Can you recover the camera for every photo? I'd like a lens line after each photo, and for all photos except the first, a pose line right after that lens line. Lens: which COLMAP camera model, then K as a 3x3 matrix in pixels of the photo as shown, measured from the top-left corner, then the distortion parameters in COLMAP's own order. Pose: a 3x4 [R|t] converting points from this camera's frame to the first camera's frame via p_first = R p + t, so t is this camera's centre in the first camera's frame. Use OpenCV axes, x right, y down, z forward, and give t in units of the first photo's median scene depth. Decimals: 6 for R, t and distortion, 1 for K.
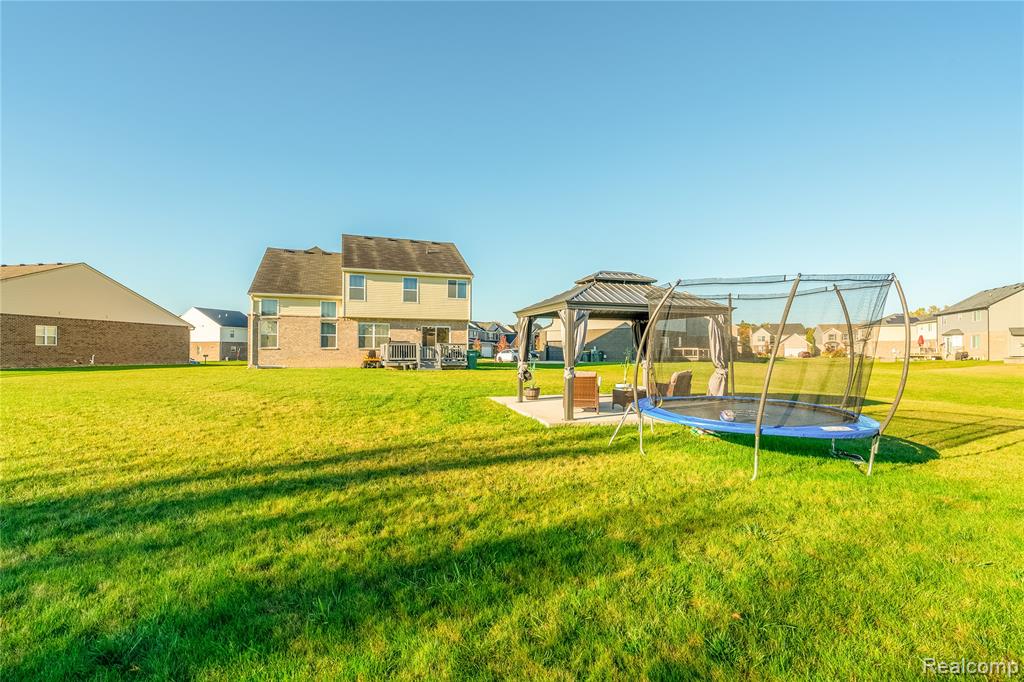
lens RADIAL K [[455.2, 0, 506.8], [0, 455.2, 346.5], [0, 0, 1]] dist [-0.004246, -0.000166]
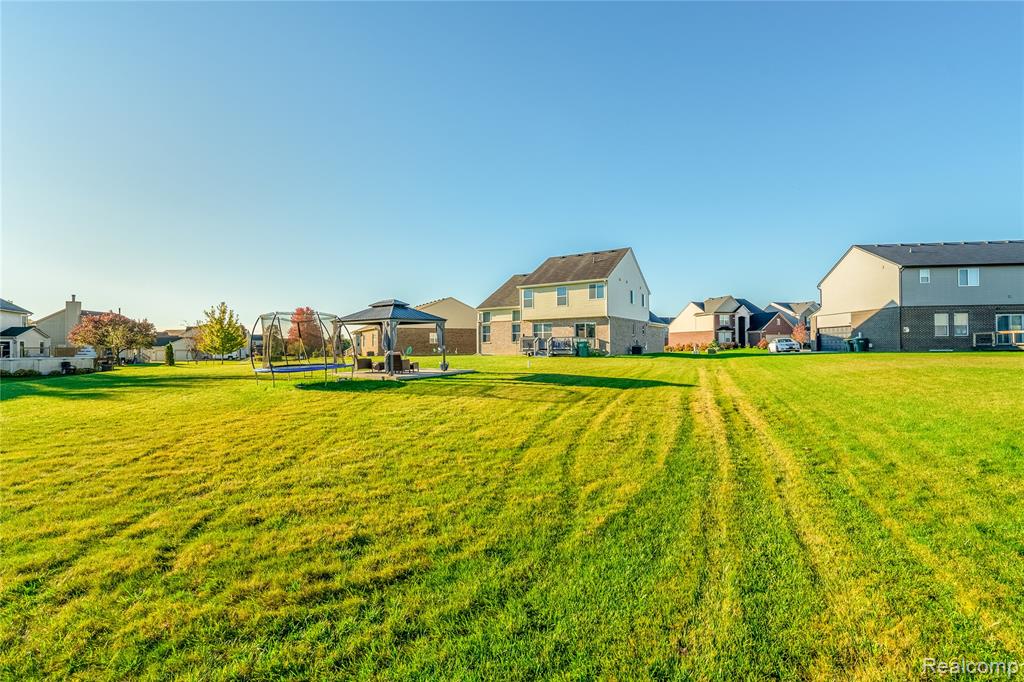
lens RADIAL K [[455.2, 0, 520.5], [0, 455.2, 344.5], [0, 0, 1]] dist [-0.004246, -0.000166]
pose [[0.630558, -0.014894, -0.775999, 0.729180], [0.022280, 0.999751, -0.001085, 0.012995], [0.775822, -0.016605, 0.630733, 0.082245]]
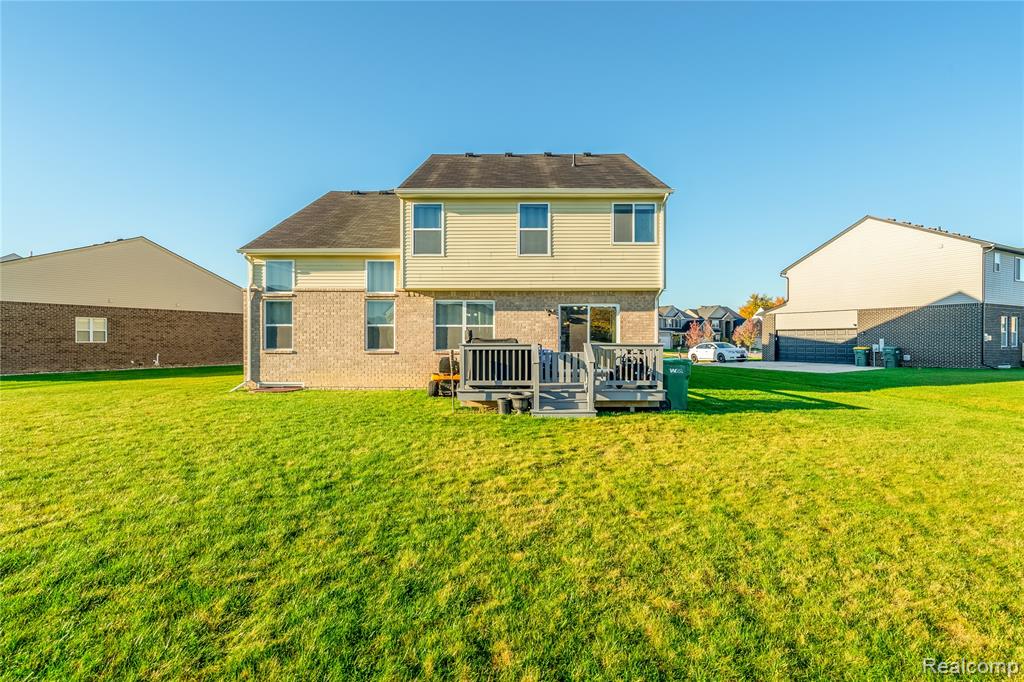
lens RADIAL K [[455.2, 0, 514.7], [0, 455.2, 342.3], [0, 0, 1]] dist [-0.004246, -0.000166]
pose [[0.940222, 0.000488, -0.340562, -0.067920], [0.005564, 0.999843, 0.016795, -0.013274], [0.340517, -0.017686, 0.940072, 0.544009]]
